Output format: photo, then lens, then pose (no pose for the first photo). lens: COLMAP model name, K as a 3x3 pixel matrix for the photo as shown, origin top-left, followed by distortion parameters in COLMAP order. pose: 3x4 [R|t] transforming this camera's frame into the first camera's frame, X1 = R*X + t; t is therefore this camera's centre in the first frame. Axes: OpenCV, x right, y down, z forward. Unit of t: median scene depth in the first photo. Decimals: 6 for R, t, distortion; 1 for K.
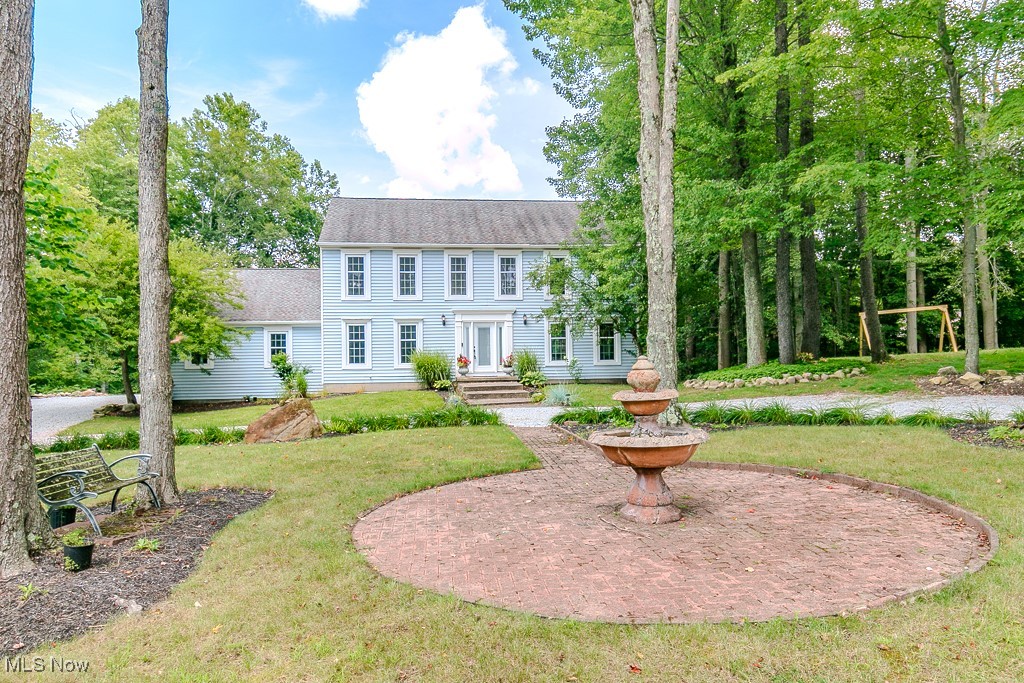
lens RADIAL K [[619.5, 0, 511.0], [0, 619.5, 342.5], [0, 0, 1]] dist [0.001999, 0.000265]
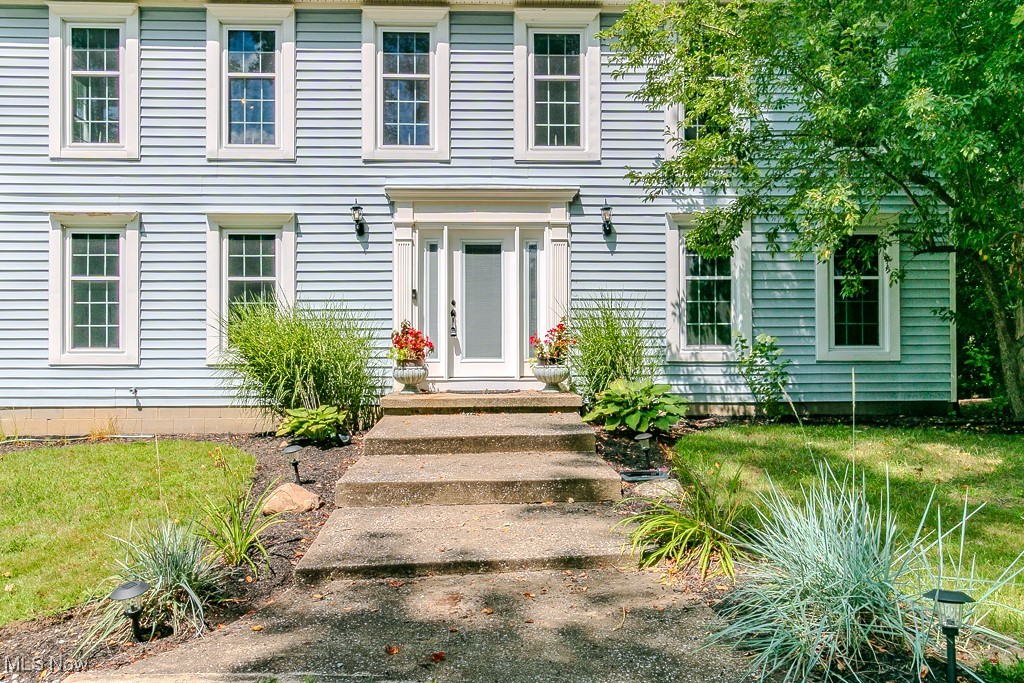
lens RADIAL K [[619.5, 0, 514.8], [0, 619.5, 342.5], [0, 0, 1]] dist [0.001999, 0.000265]
pose [[0.991885, 0.009349, -0.126795, 0.016721], [-0.006485, 0.999715, 0.022981, 0.021507], [0.126973, -0.021972, 0.991663, 0.682869]]
